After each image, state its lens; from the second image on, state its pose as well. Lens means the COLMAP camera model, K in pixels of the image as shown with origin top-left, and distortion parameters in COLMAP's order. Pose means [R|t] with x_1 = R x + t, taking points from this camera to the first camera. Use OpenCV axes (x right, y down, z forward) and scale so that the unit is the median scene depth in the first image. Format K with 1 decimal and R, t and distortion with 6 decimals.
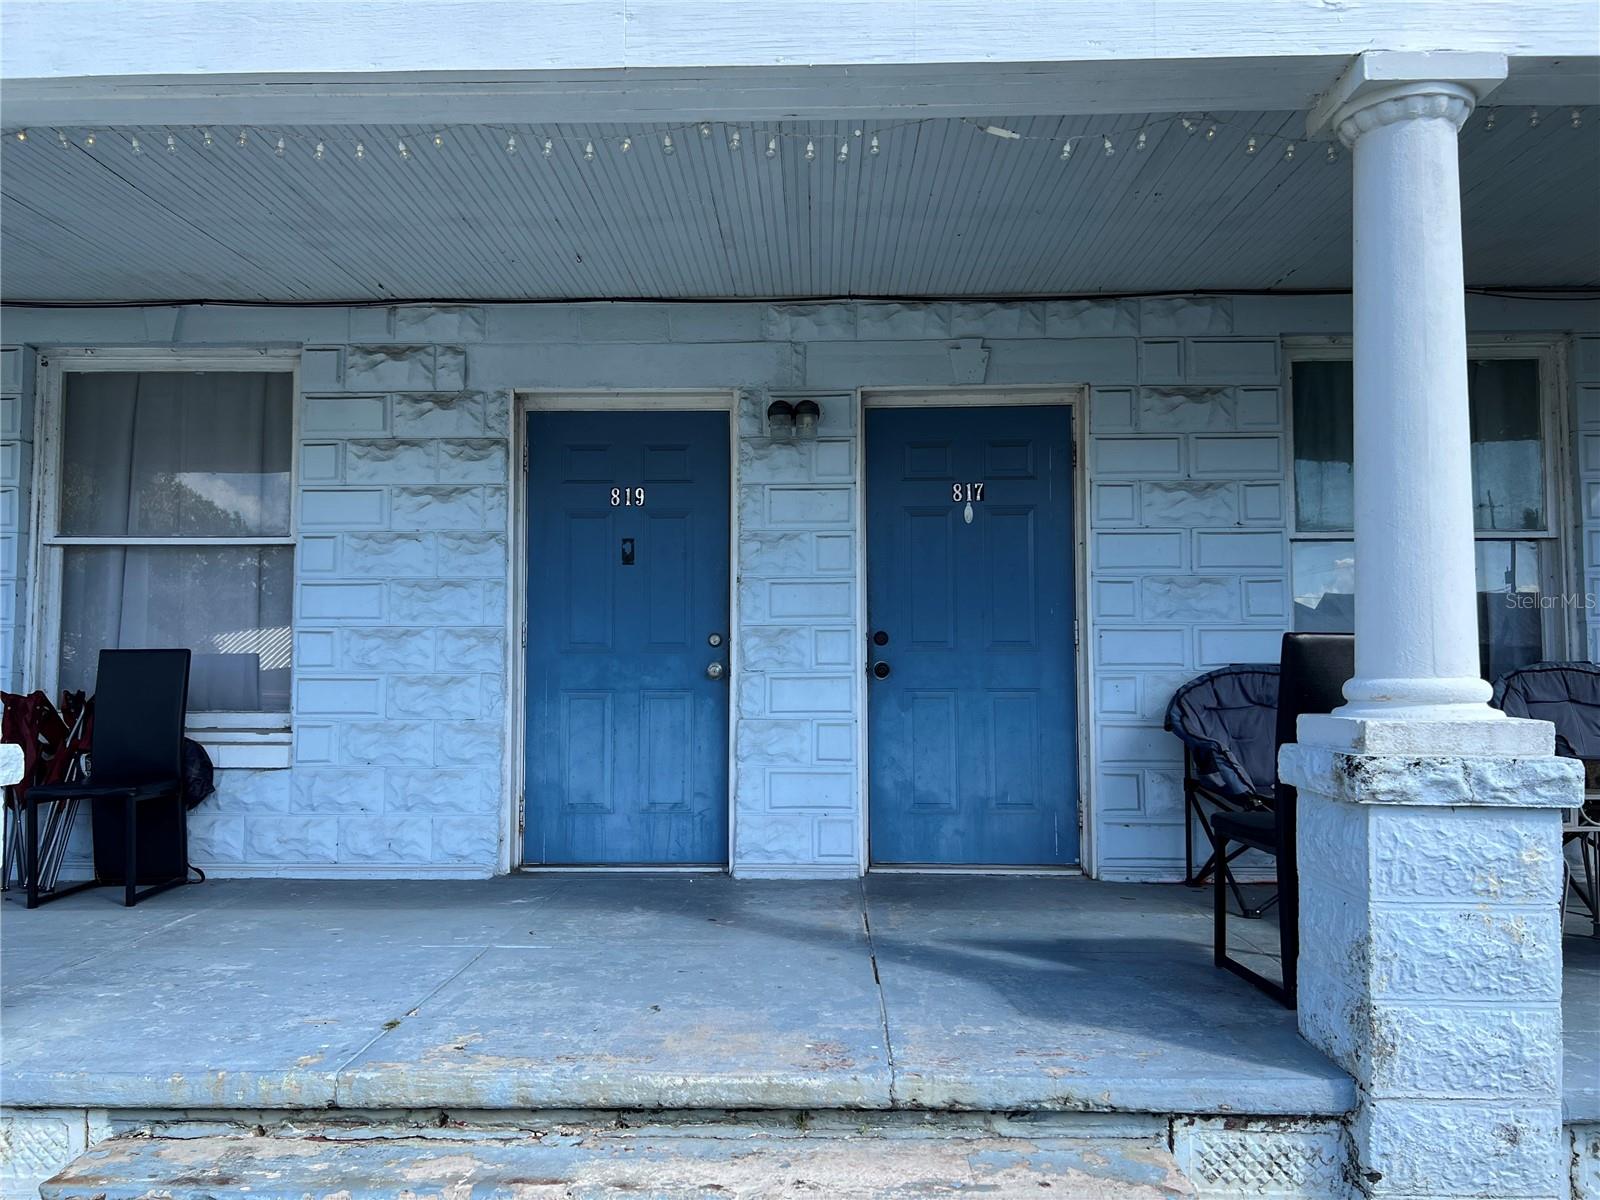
lens RADIAL K [[1194.8, 0, 786.5], [0, 1194.8, 612.3], [0, 0, 1]] dist [0.074530, -0.080577]
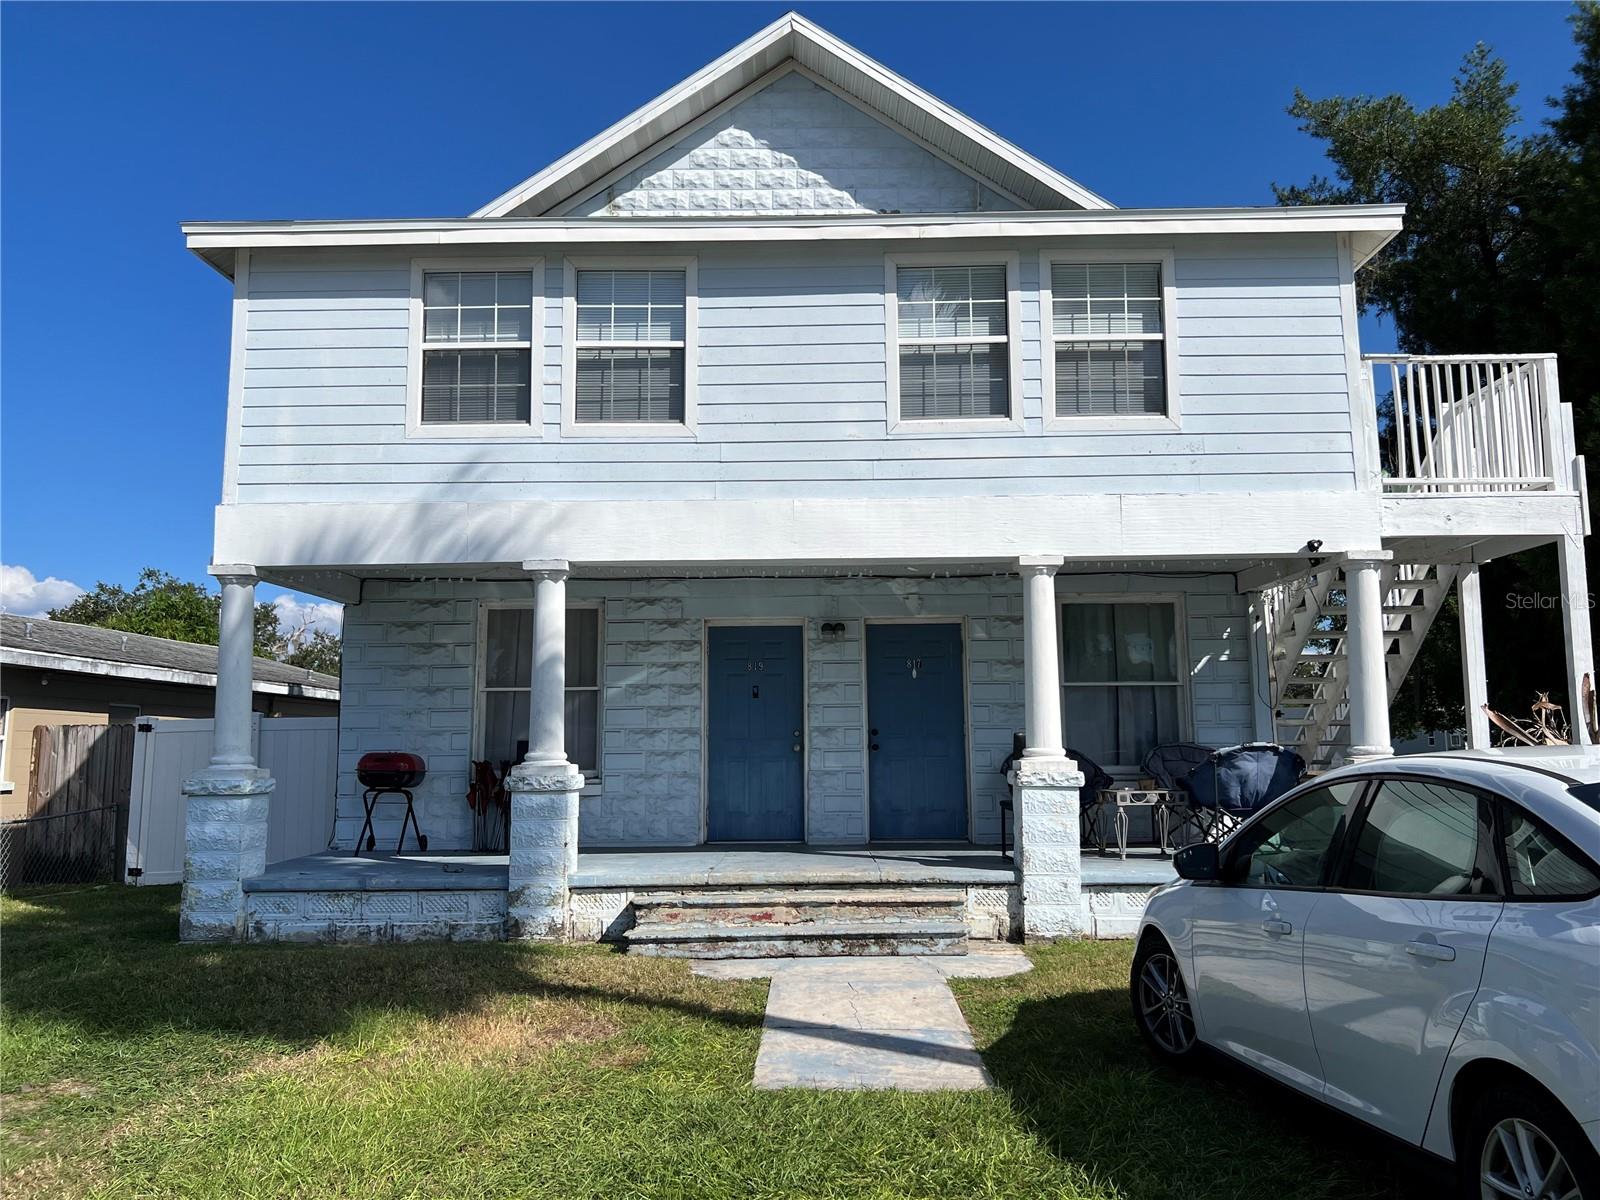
lens RADIAL K [[1188.8, 0, 800.0], [0, 1188.8, 600.0], [0, 0, 1]] dist [0.095282, -0.129593]
pose [[0.999795, -0.004618, 0.019689, -0.097259], [0.006130, 0.996977, -0.077449, -0.051076], [-0.019272, 0.077554, 0.996802, -1.162055]]
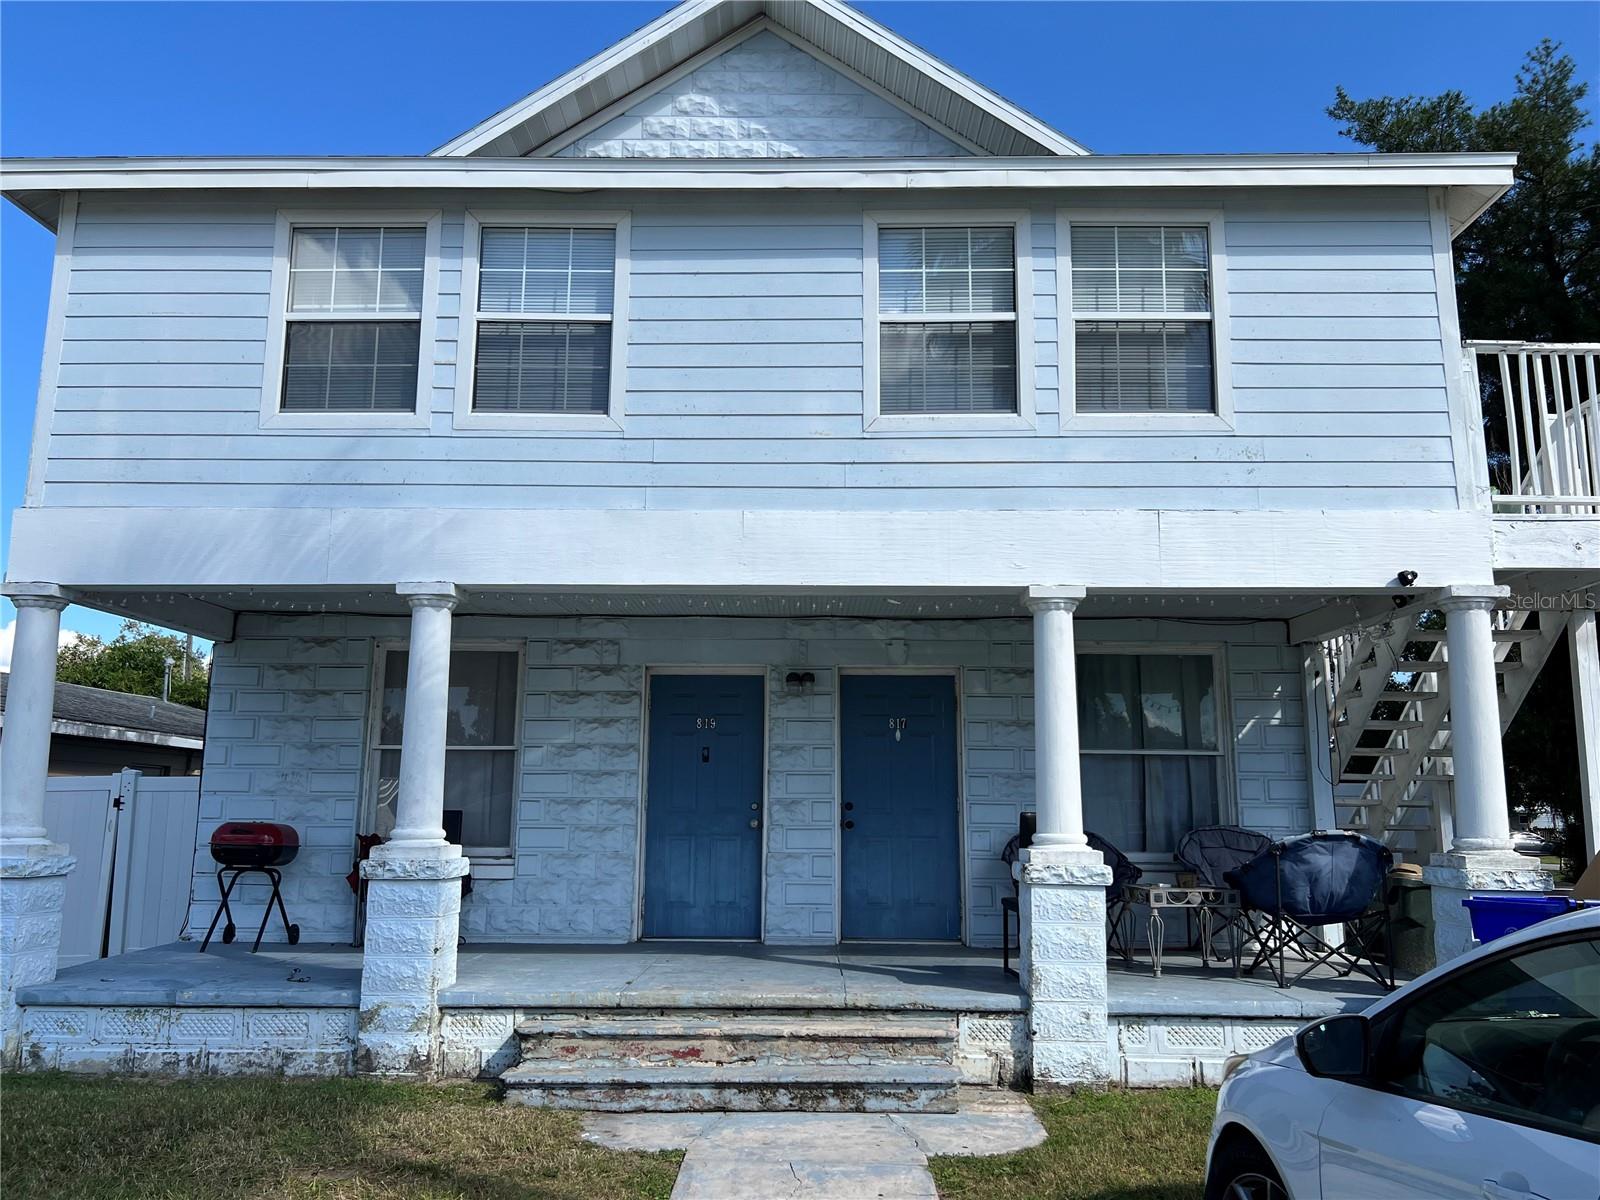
lens RADIAL K [[1194.8, 0, 786.5], [0, 1194.8, 612.3], [0, 0, 1]] dist [0.074530, -0.080577]
pose [[0.999881, 0.011238, 0.010548, -0.035316], [-0.009891, 0.992714, -0.120092, -0.050444], [-0.011820, 0.119973, 0.992707, -0.798914]]
